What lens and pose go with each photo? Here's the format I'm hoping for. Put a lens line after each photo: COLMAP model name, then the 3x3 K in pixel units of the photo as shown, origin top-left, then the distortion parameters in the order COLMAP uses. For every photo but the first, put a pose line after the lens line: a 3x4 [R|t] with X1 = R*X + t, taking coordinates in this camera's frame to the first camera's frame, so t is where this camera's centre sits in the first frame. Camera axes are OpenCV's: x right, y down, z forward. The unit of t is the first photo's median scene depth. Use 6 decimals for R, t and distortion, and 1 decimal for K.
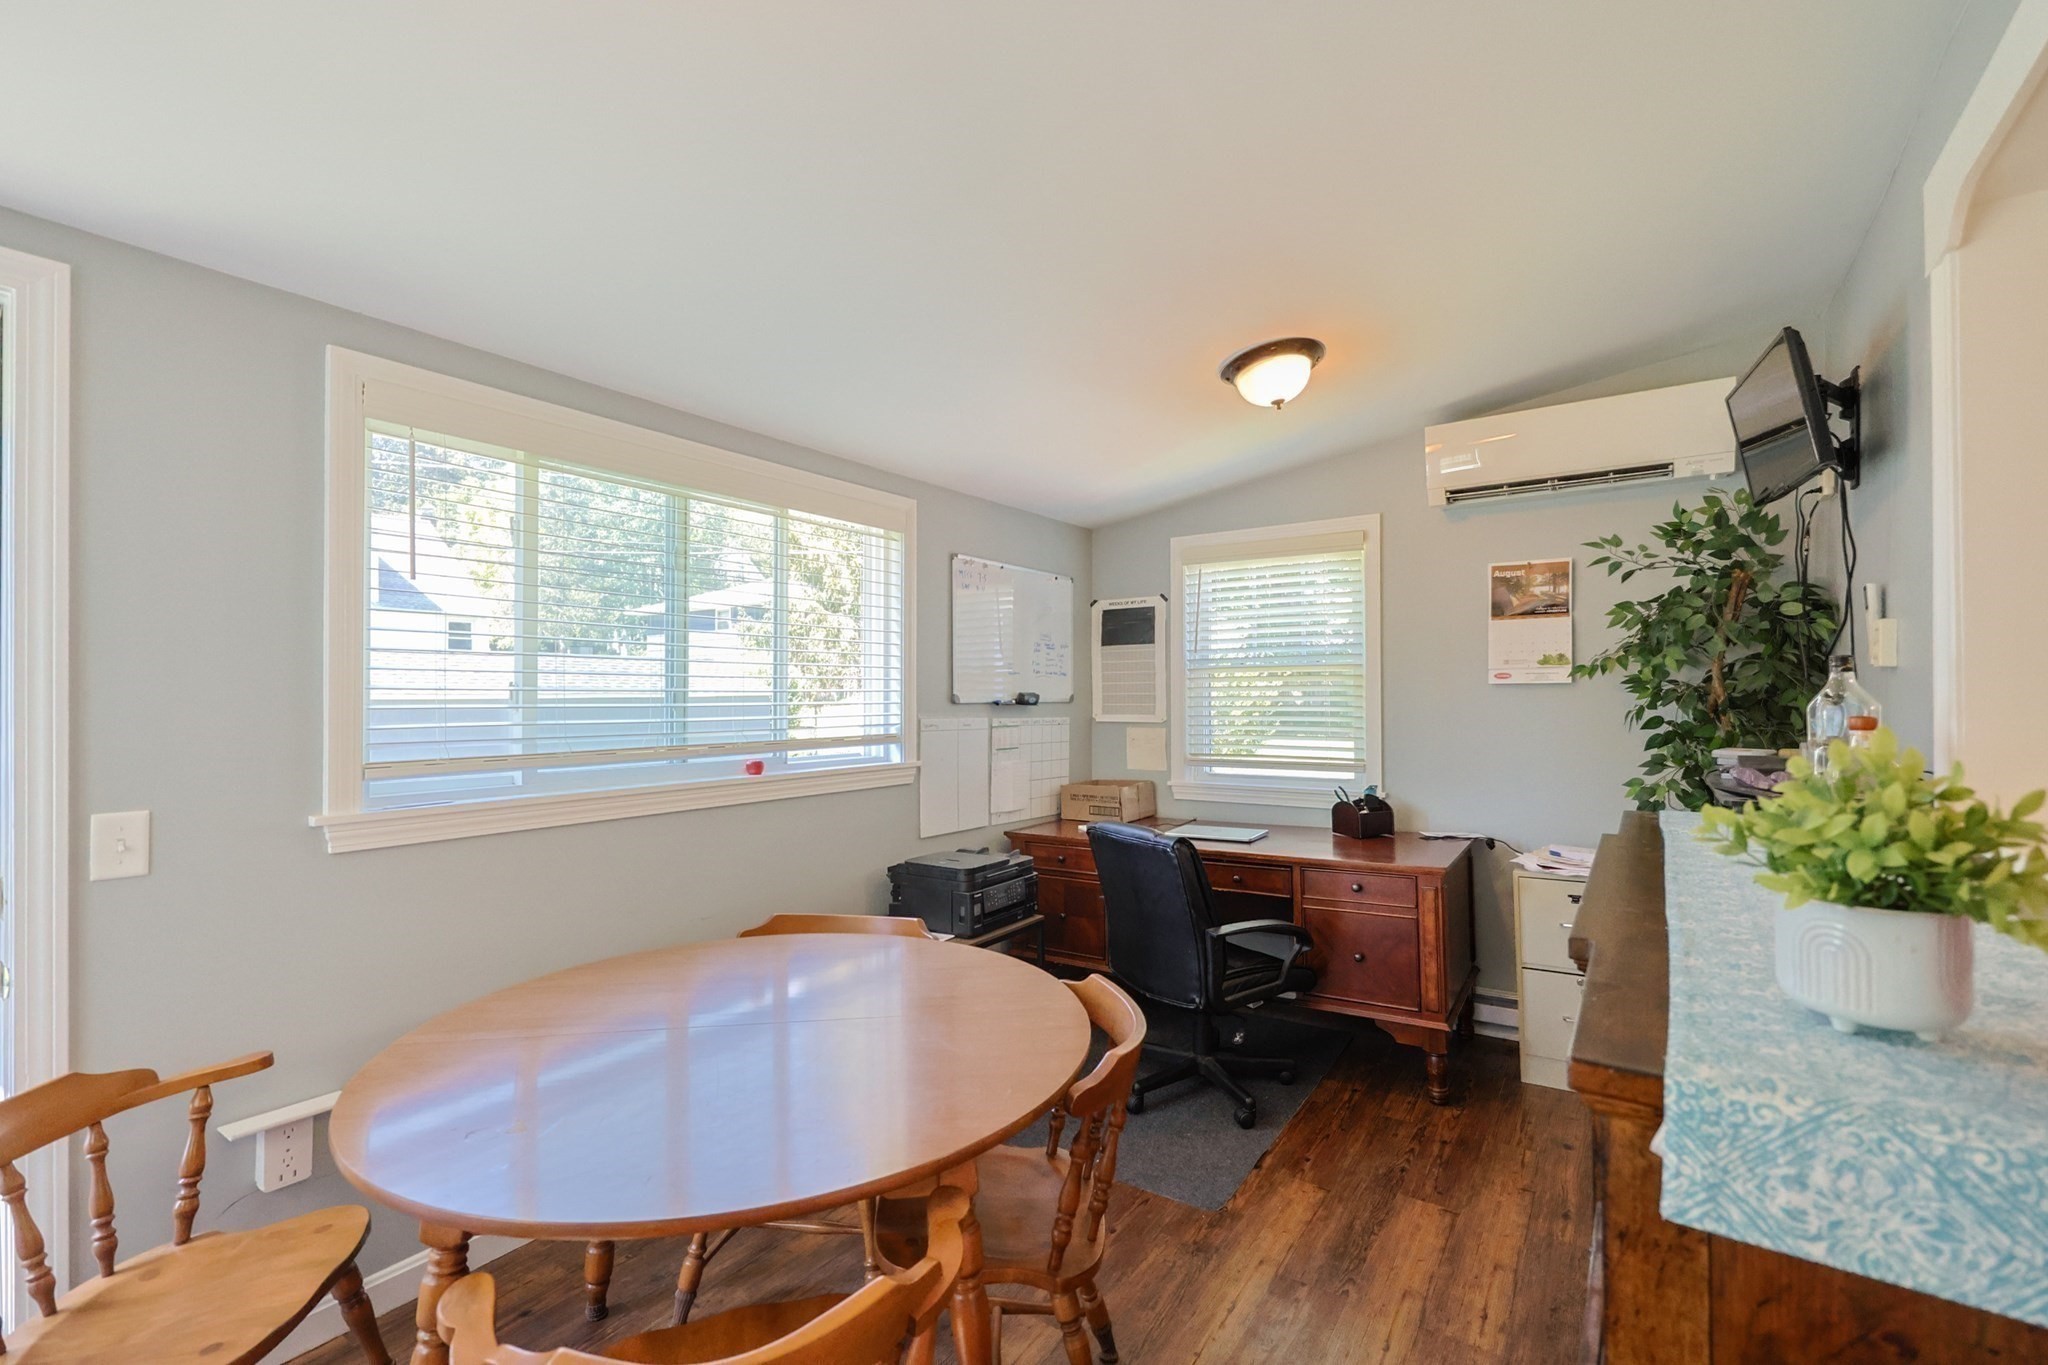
lens RADIAL K [[879.8, 0, 1039.2], [0, 879.8, 704.9], [0, 0, 1]] dist [0.007729, -0.000278]
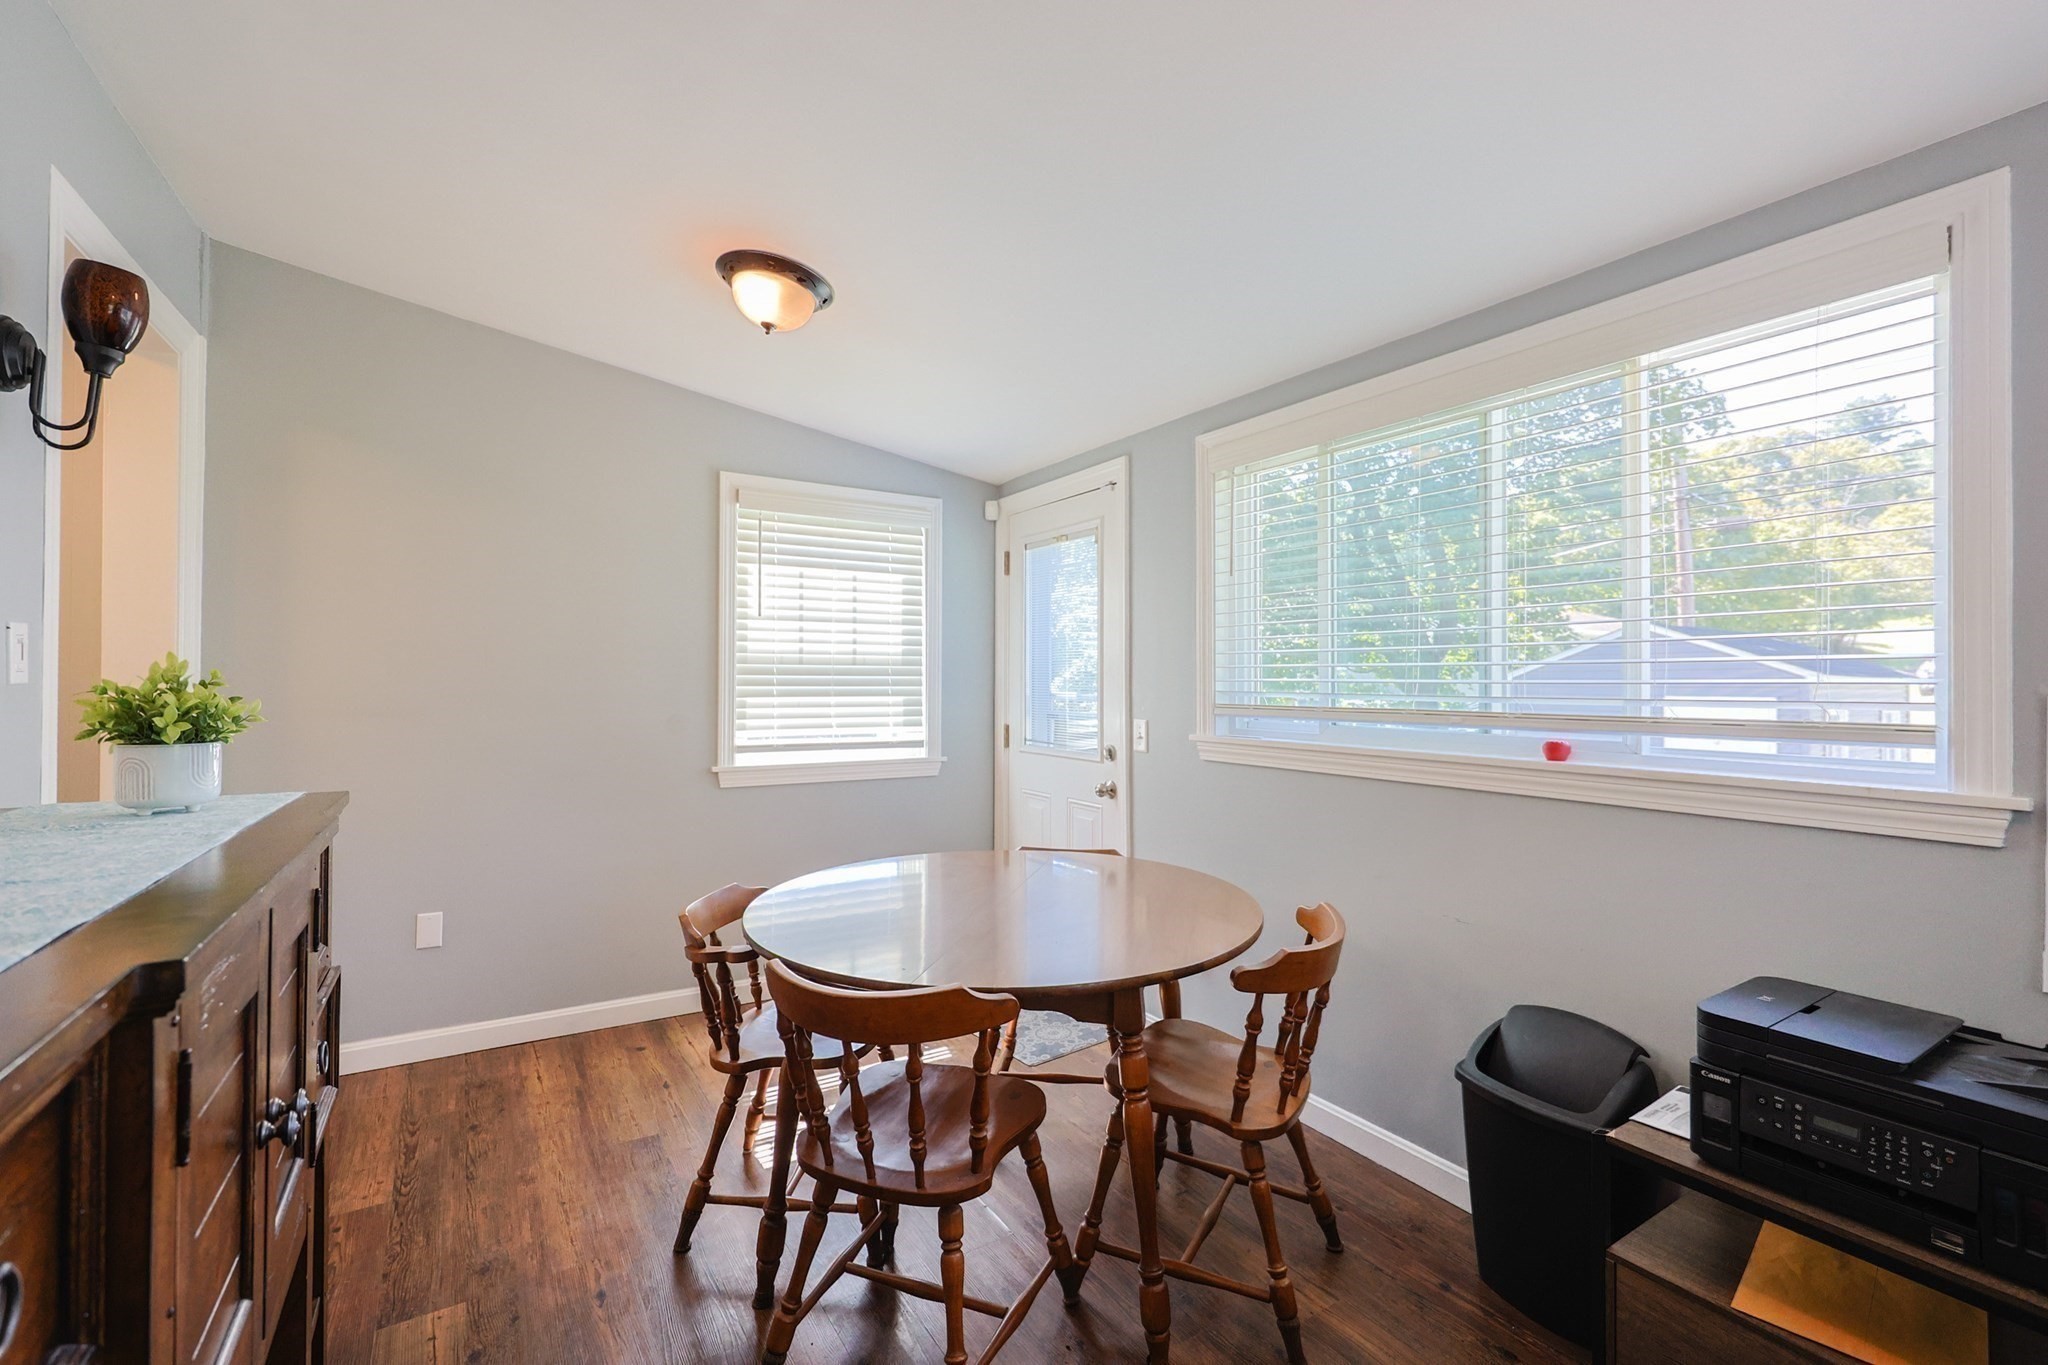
lens RADIAL K [[879.8, 0, 984.1], [0, 879.8, 671.3], [0, 0, 1]] dist [0.007729, -0.000278]
pose [[-0.415862, -0.003170, -0.909422, 0.463422], [-0.006981, 0.999976, -0.000294, 0.009270], [0.909401, 0.006227, -0.415874, 0.781658]]
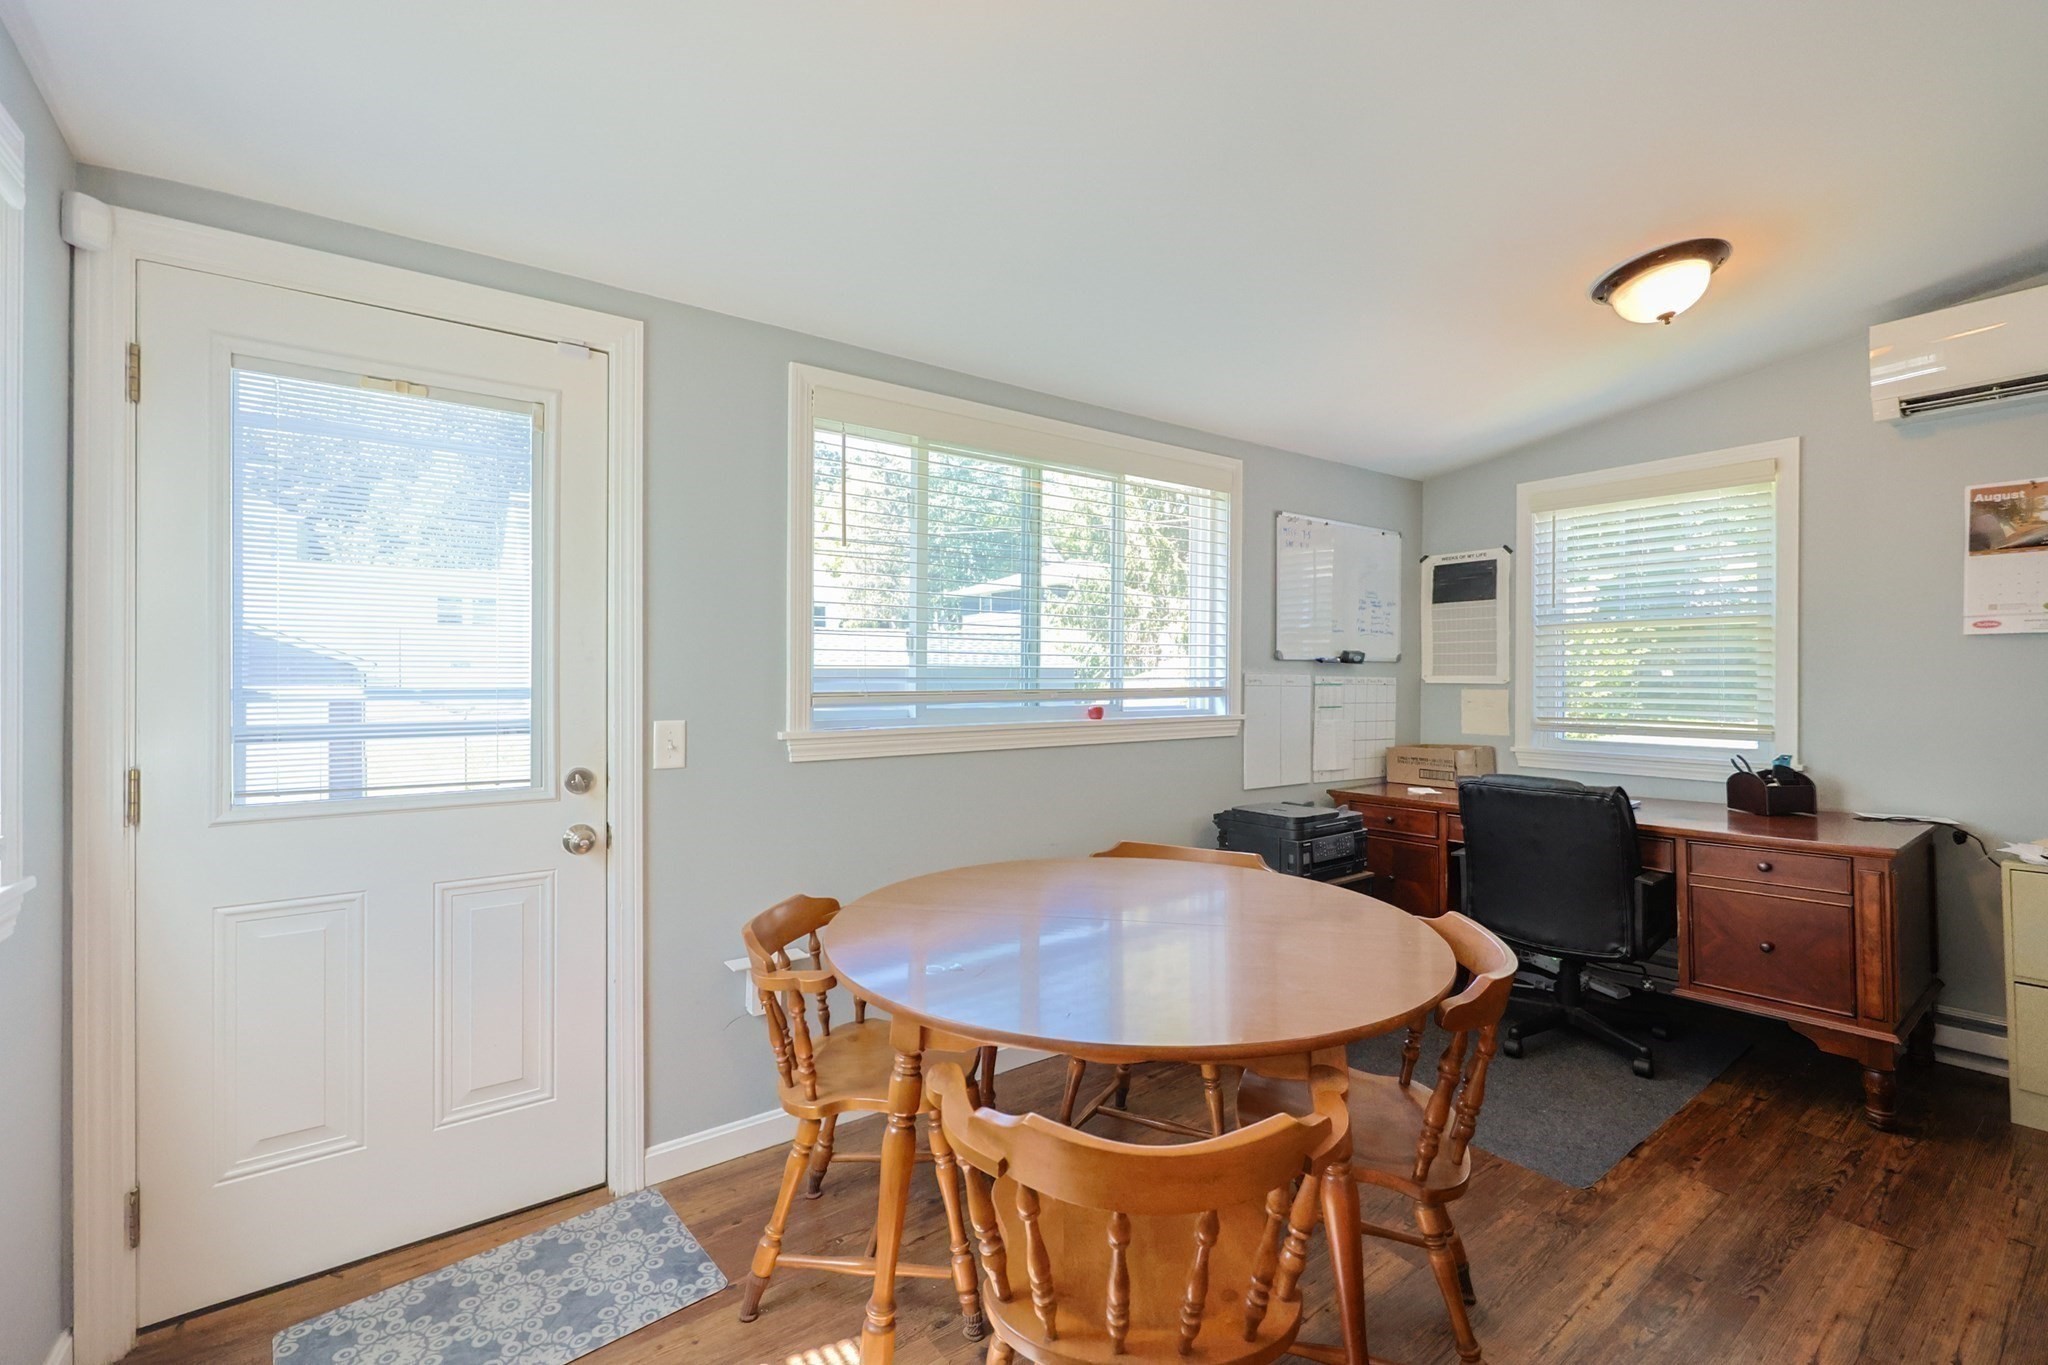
lens RADIAL K [[879.8, 0, 1037.0], [0, 879.8, 687.1], [0, 0, 1]] dist [0.007729, -0.000278]
pose [[0.946500, 0.010526, -0.322531, -0.035341], [-0.009206, 0.999942, 0.005618, 0.029966], [0.322571, -0.002348, 0.946542, -0.050332]]
